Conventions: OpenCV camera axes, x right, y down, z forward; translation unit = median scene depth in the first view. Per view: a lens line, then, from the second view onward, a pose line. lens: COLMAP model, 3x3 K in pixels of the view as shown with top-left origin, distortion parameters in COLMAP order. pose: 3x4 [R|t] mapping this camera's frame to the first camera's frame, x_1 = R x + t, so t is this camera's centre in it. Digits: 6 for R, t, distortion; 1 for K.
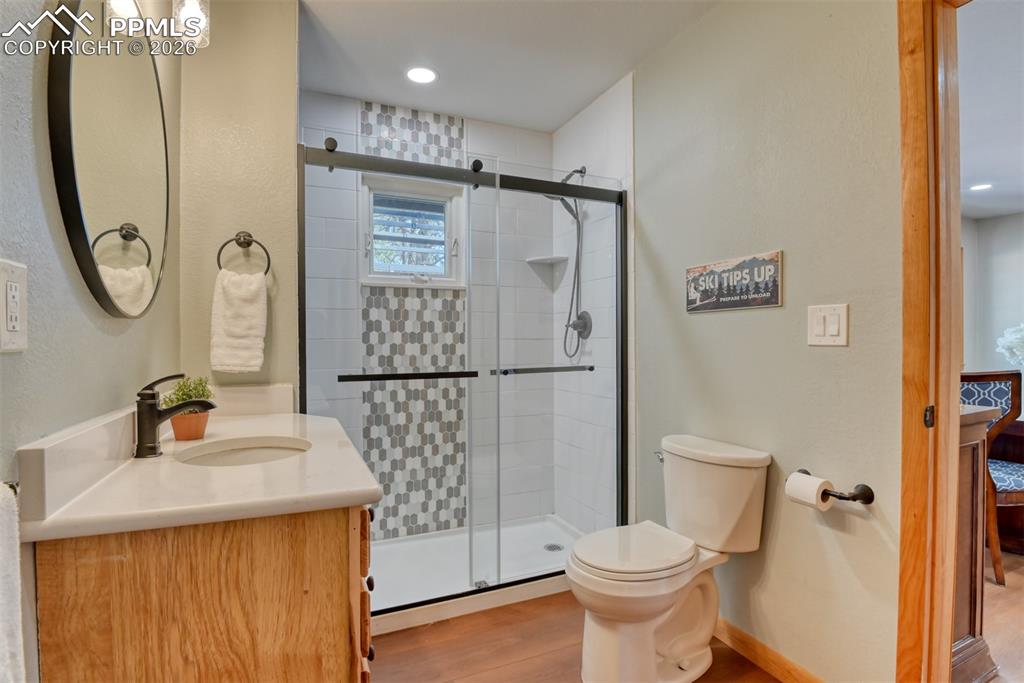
lens RADIAL K [[502.9, 0, 516.1], [0, 502.9, 345.7], [0, 0, 1]] dist [-0.022752, -0.004420]
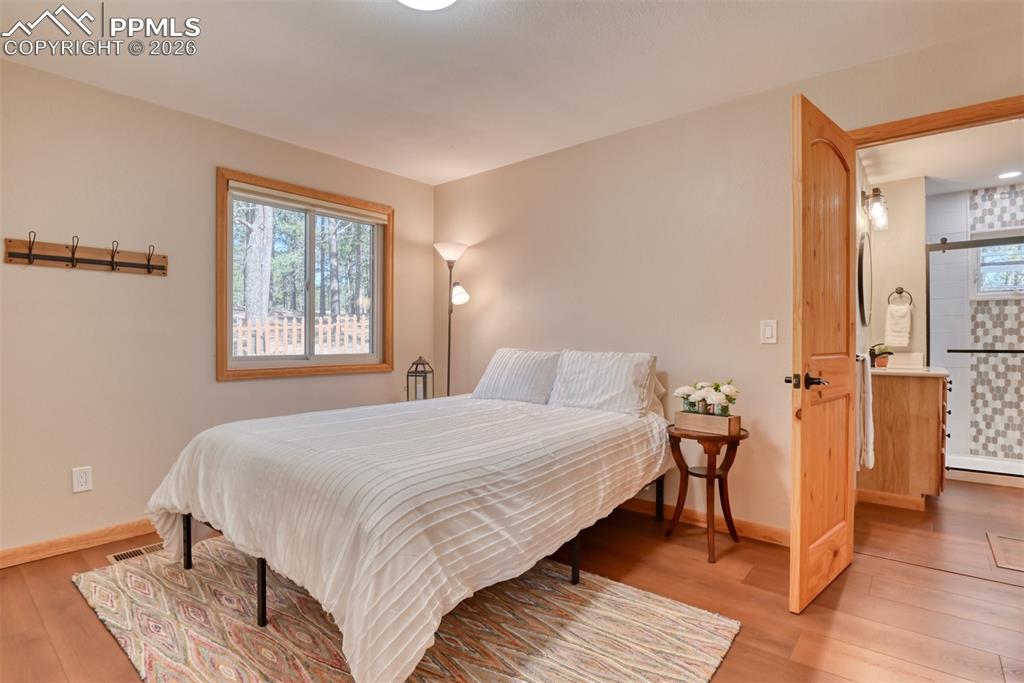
lens RADIAL K [[502.9, 0, 516.3], [0, 502.9, 343.6], [0, 0, 1]] dist [-0.022752, -0.004420]
pose [[0.440092, 0.007011, -0.897925, 0.494063], [-0.005802, 0.999971, 0.004964, 0.023347], [0.897934, 0.003025, 0.440120, -1.075851]]
